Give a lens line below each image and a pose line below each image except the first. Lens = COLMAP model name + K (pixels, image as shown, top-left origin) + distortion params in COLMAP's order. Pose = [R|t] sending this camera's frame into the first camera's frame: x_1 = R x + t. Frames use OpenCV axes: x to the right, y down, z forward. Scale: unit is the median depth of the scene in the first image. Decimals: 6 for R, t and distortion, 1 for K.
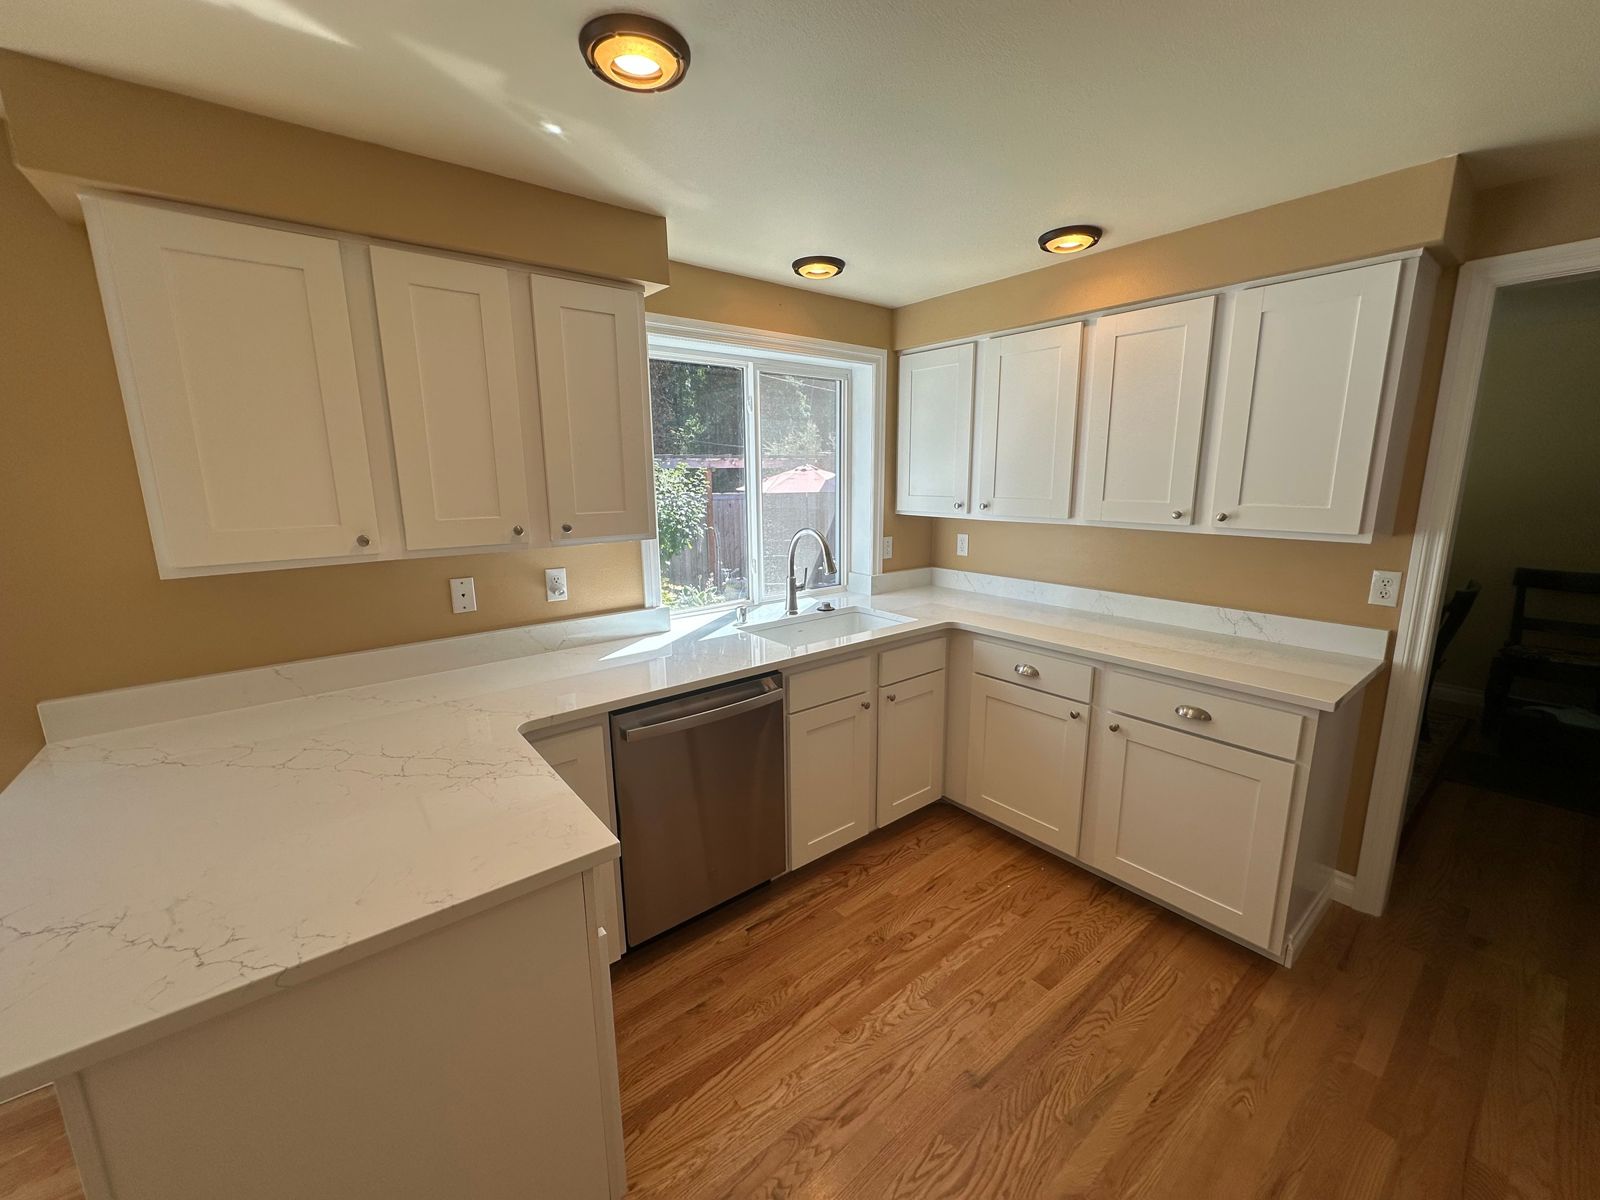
lens RADIAL K [[634.7, 0, 802.5], [0, 634.7, 596.3], [0, 0, 1]] dist [-0.002145, -0.000069]
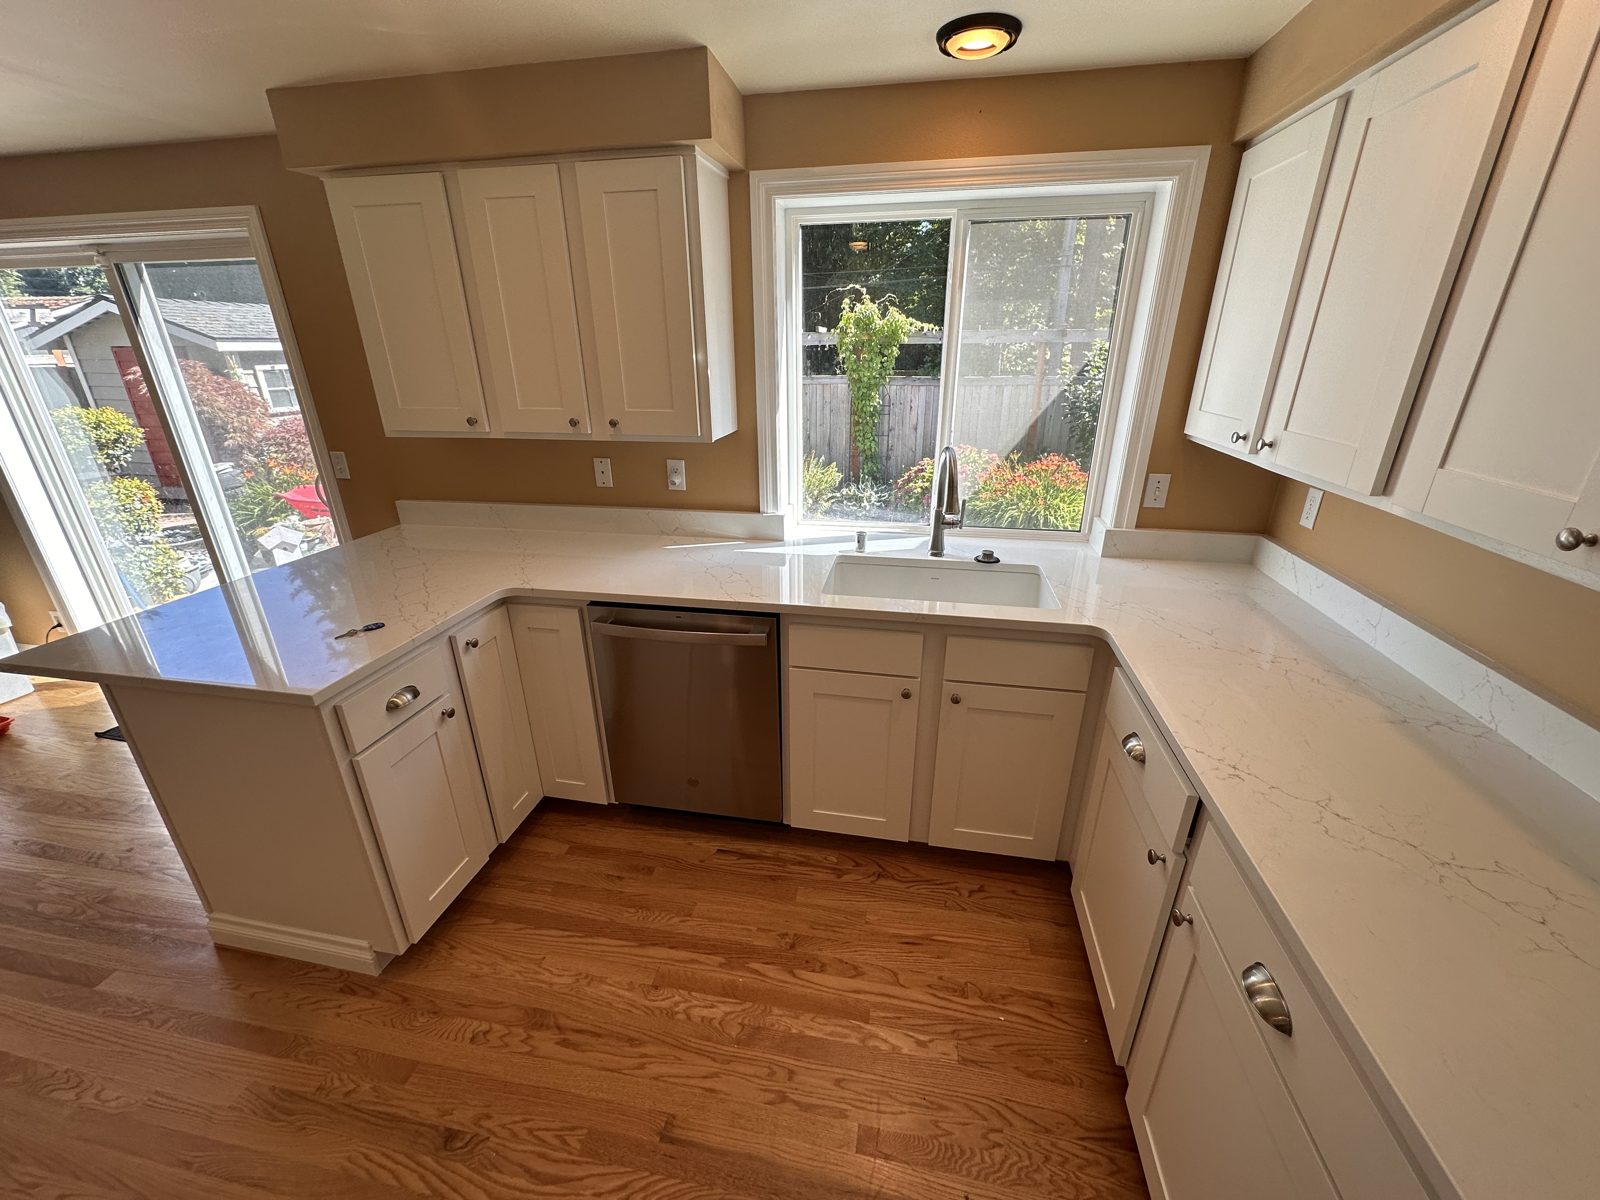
lens RADIAL K [[634.7, 0, 800.2], [0, 634.7, 599.9], [0, 0, 1]] dist [-0.002145, -0.000069]
pose [[0.650425, 0.289102, -0.702402, 0.605572], [-0.145833, 0.955061, 0.258052, -0.133442], [0.745440, -0.065410, 0.663356, 0.471041]]
